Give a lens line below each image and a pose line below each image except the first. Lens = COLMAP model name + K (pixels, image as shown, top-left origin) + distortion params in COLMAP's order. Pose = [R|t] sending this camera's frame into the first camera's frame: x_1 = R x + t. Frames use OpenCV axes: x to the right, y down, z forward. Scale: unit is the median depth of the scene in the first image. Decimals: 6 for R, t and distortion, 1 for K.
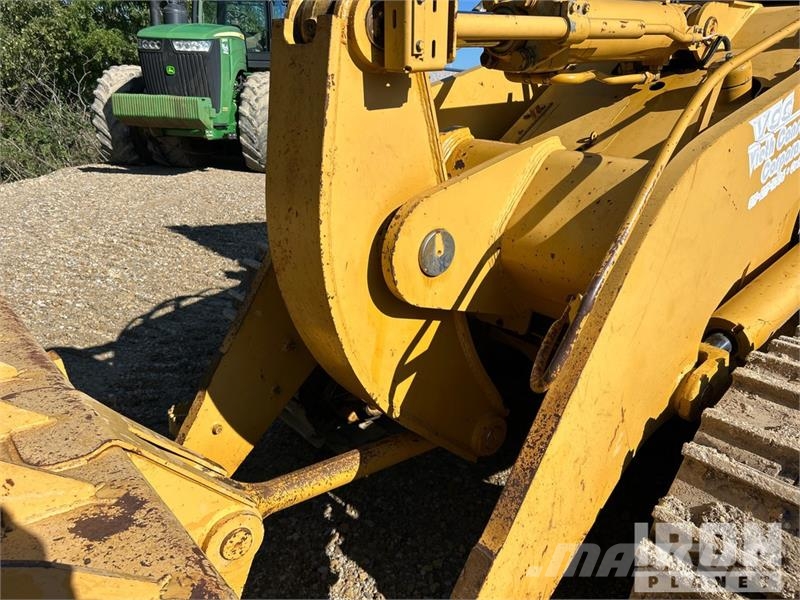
lens RADIAL K [[607.7, 0, 401.9], [0, 607.7, 307.2], [0, 0, 1]] dist [0.034506, -0.027118]
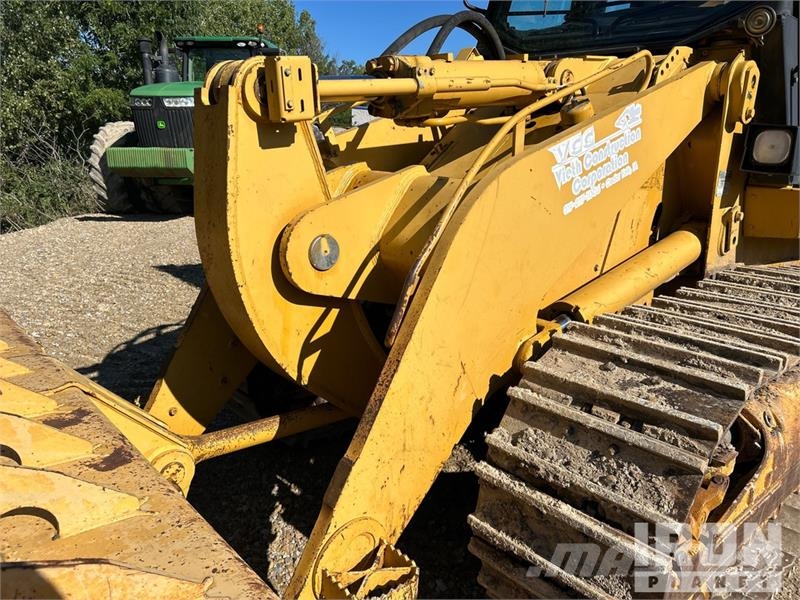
lens RADIAL K [[607.7, 0, 394.8], [0, 607.7, 302.3], [0, 0, 1]] dist [0.034506, -0.027118]
pose [[0.999456, -0.032149, -0.007355, 0.162581], [0.031510, 0.996704, -0.074761, 0.091814], [0.009734, 0.074489, 0.997174, -0.237698]]
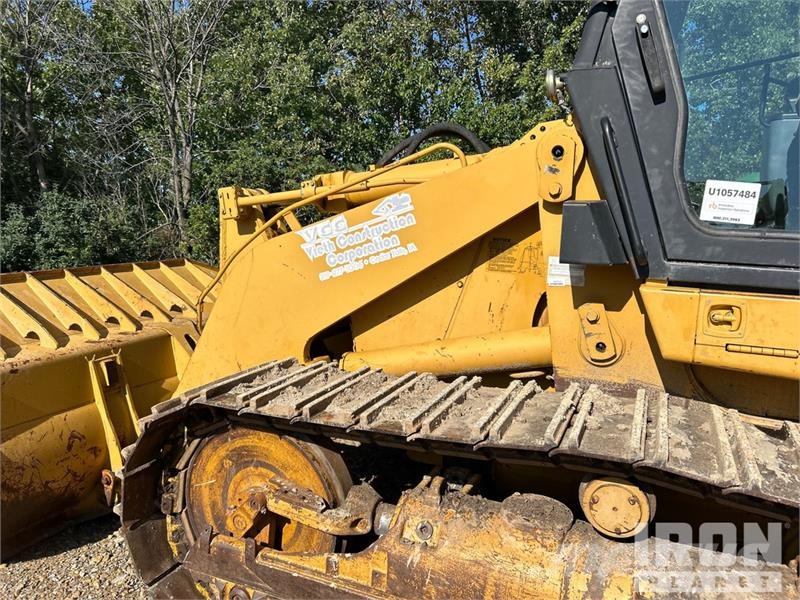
lens RADIAL K [[607.7, 0, 404.8], [0, 607.7, 304.7], [0, 0, 1]] dist [0.034506, -0.027118]
pose [[0.426336, 0.066434, -0.902122, 1.788547], [-0.275509, 0.959452, -0.059548, -0.044578], [0.861587, 0.273931, 0.427352, 0.386257]]
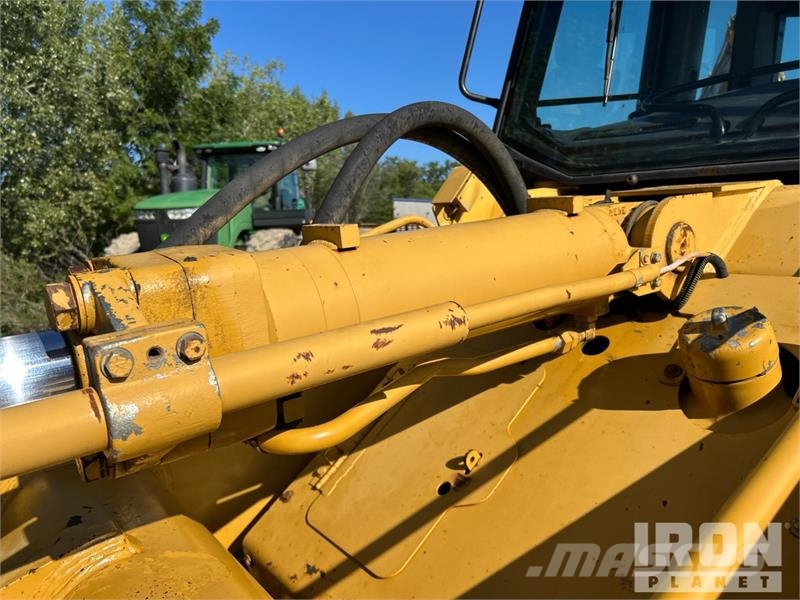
lens RADIAL K [[607.7, 0, 396.9], [0, 607.7, 297.6], [0, 0, 1]] dist [0.034506, -0.027118]
pose [[0.994895, -0.062319, -0.079378, 0.335412], [0.043615, 0.974823, -0.218672, -0.339992], [0.091007, 0.214093, 0.972565, 0.536552]]
